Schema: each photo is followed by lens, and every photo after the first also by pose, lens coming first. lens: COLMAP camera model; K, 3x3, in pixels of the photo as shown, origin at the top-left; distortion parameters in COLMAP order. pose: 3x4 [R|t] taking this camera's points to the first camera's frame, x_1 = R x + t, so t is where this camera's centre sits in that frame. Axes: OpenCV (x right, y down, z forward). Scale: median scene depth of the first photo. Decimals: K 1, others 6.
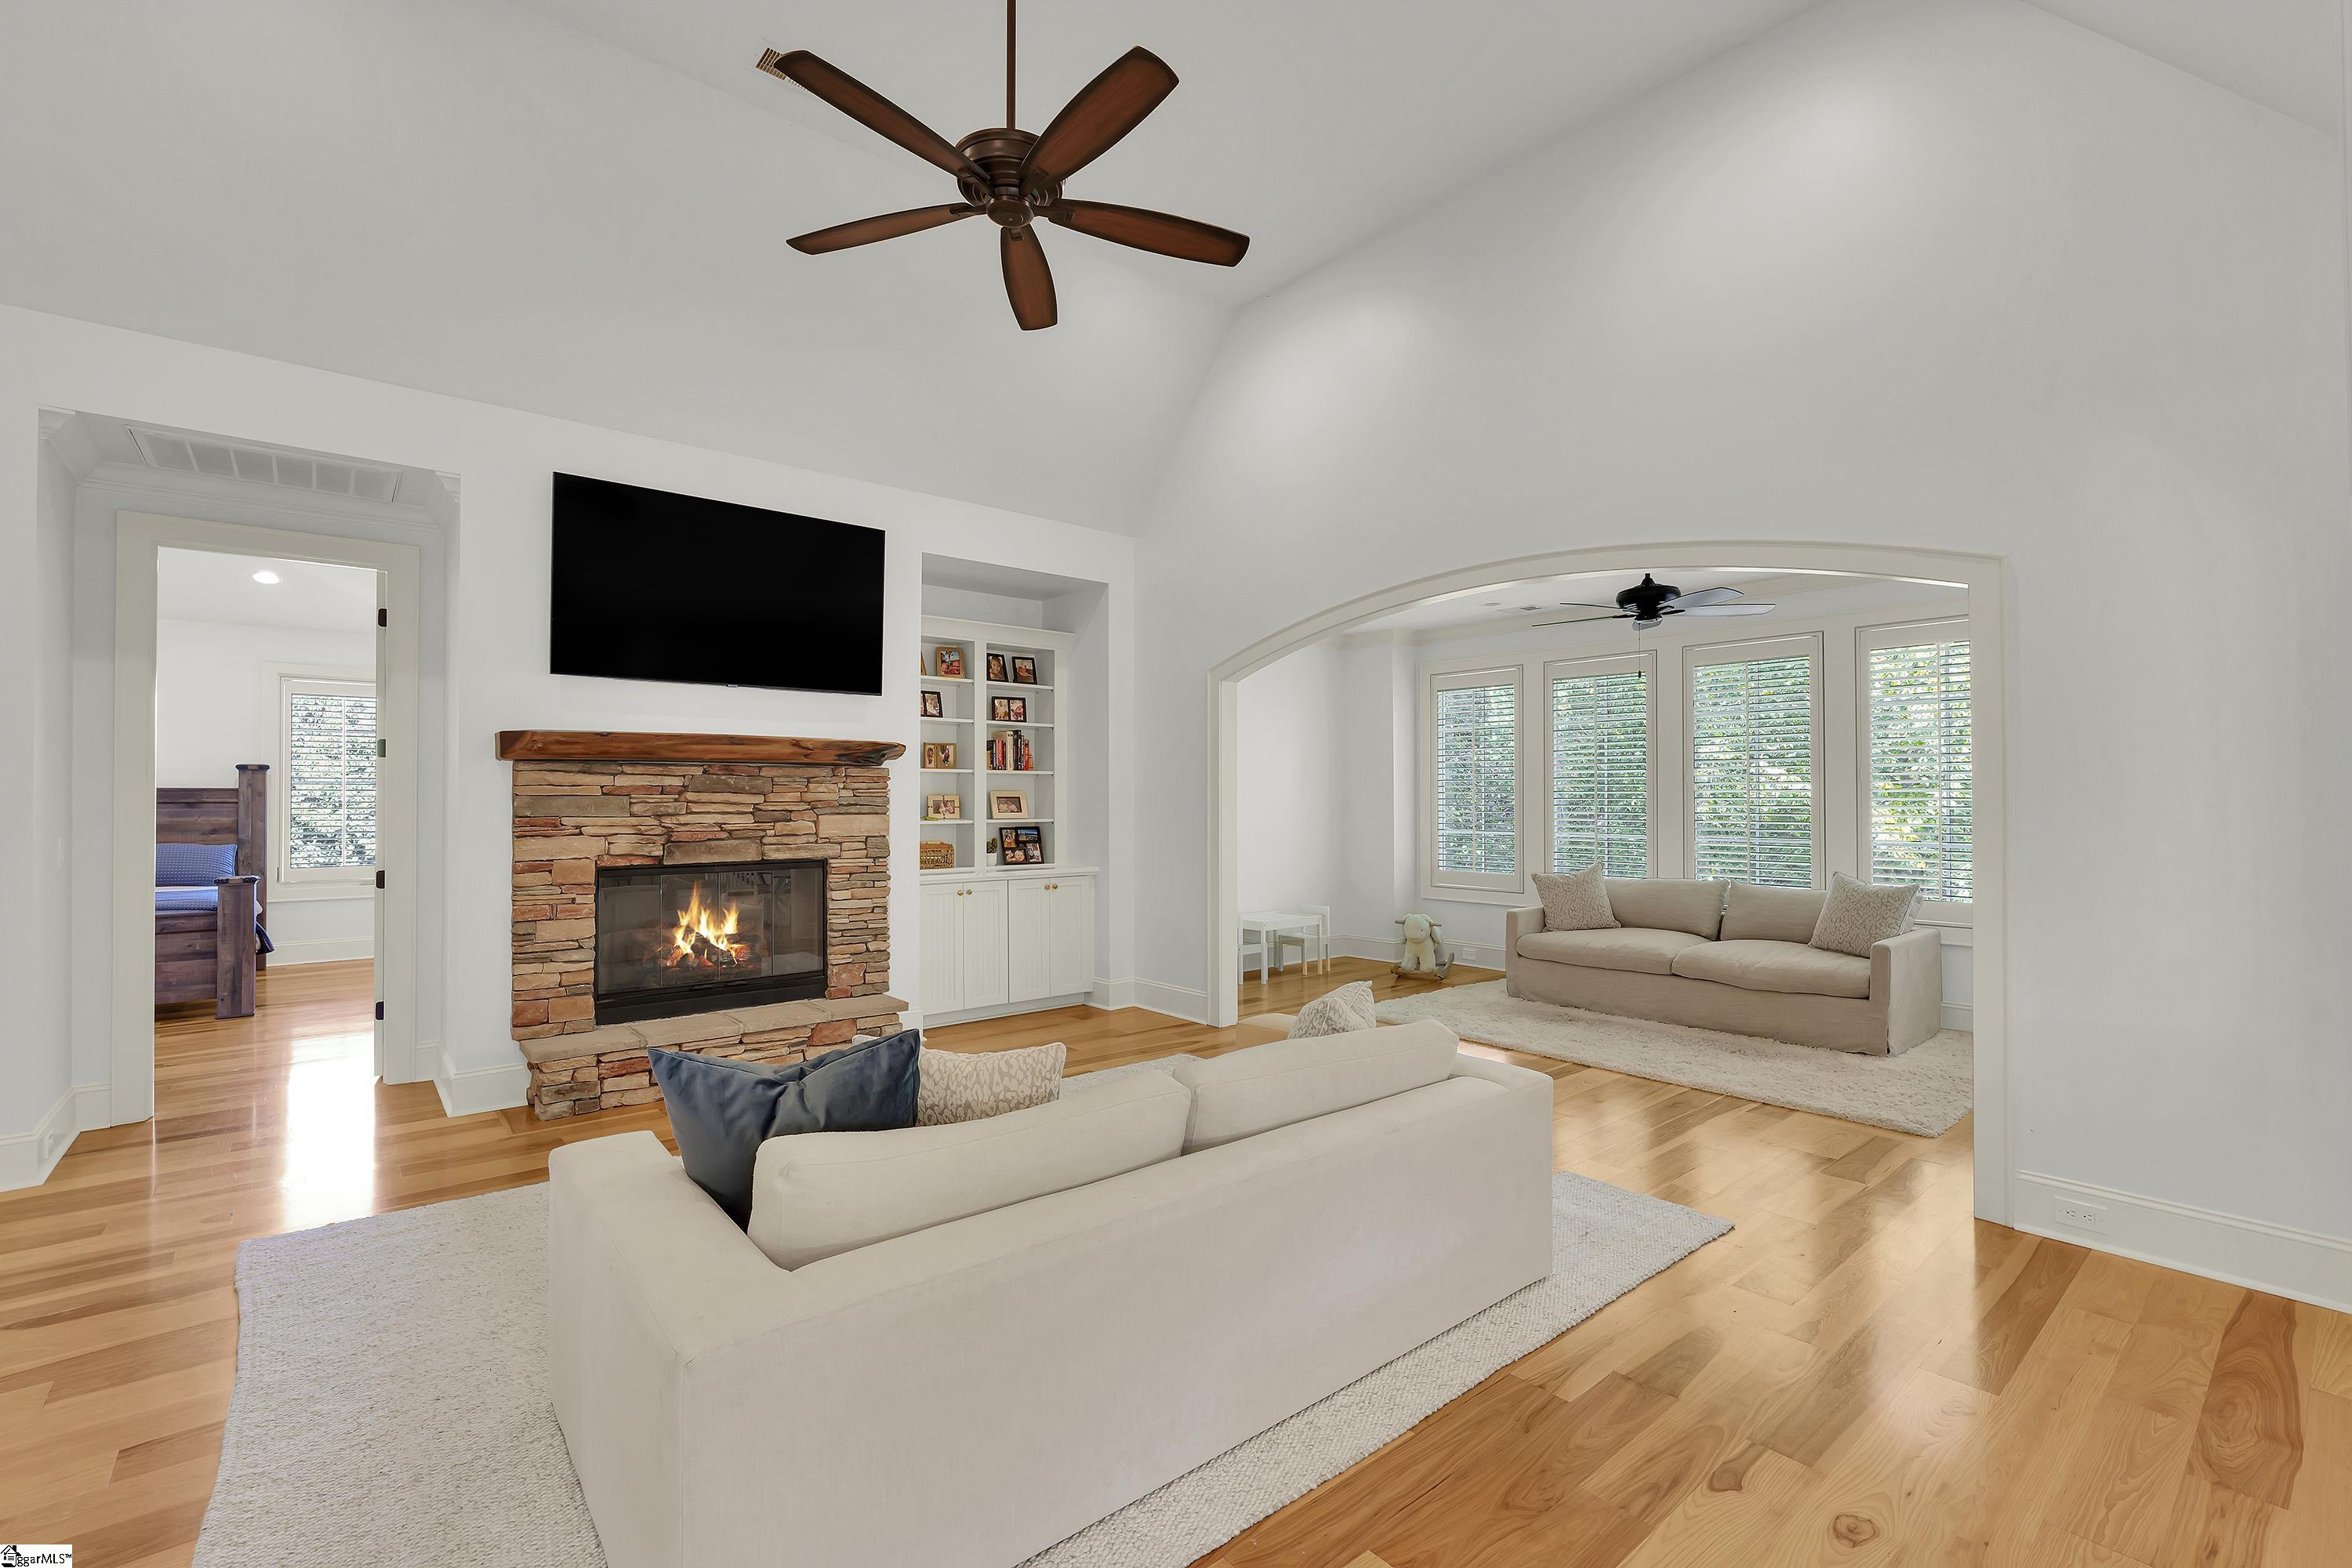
lens RADIAL K [[1028.6, 0, 1176.0], [0, 1028.6, 784.0], [0, 0, 1]] dist [-0.004289, -0.000227]
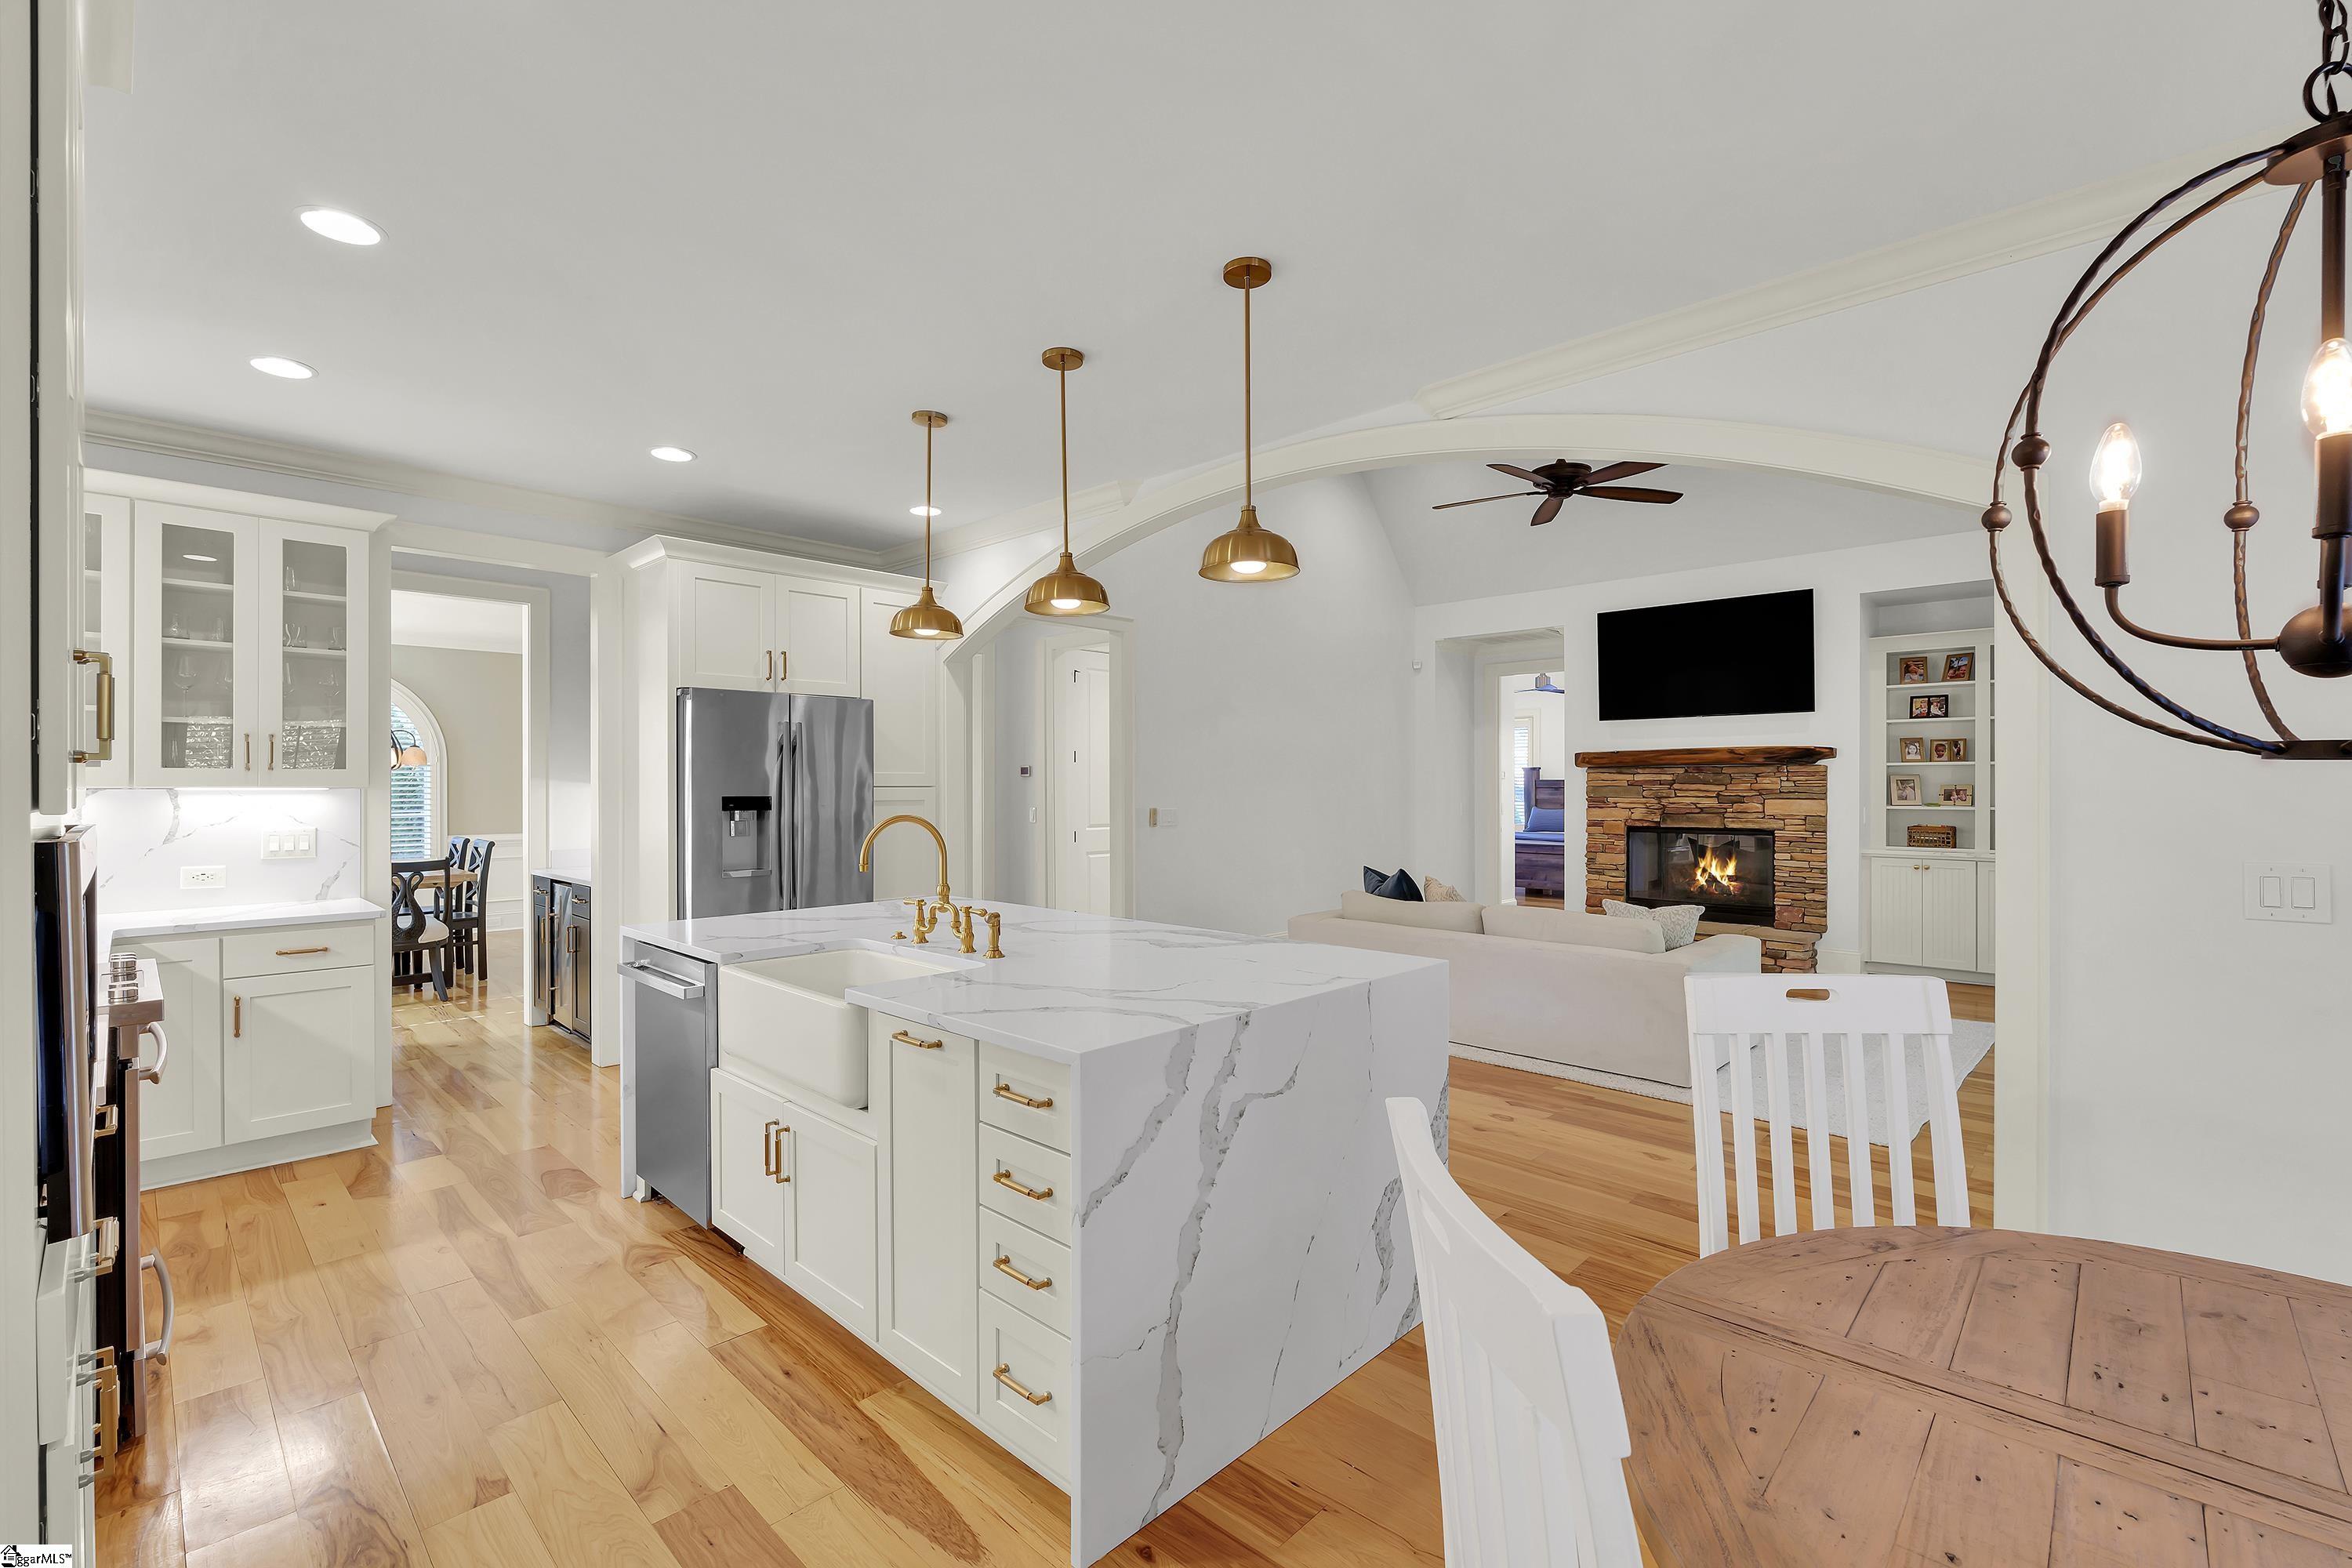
lens RADIAL K [[1028.6, 0, 1176.0], [0, 1028.6, 784.0], [0, 0, 1]] dist [-0.004289, -0.000227]
pose [[0.120089, 0.004462, -0.992753, 0.993873], [0.017342, 0.999828, 0.006592, -0.015275], [0.992612, -0.018008, 0.119990, 0.006226]]
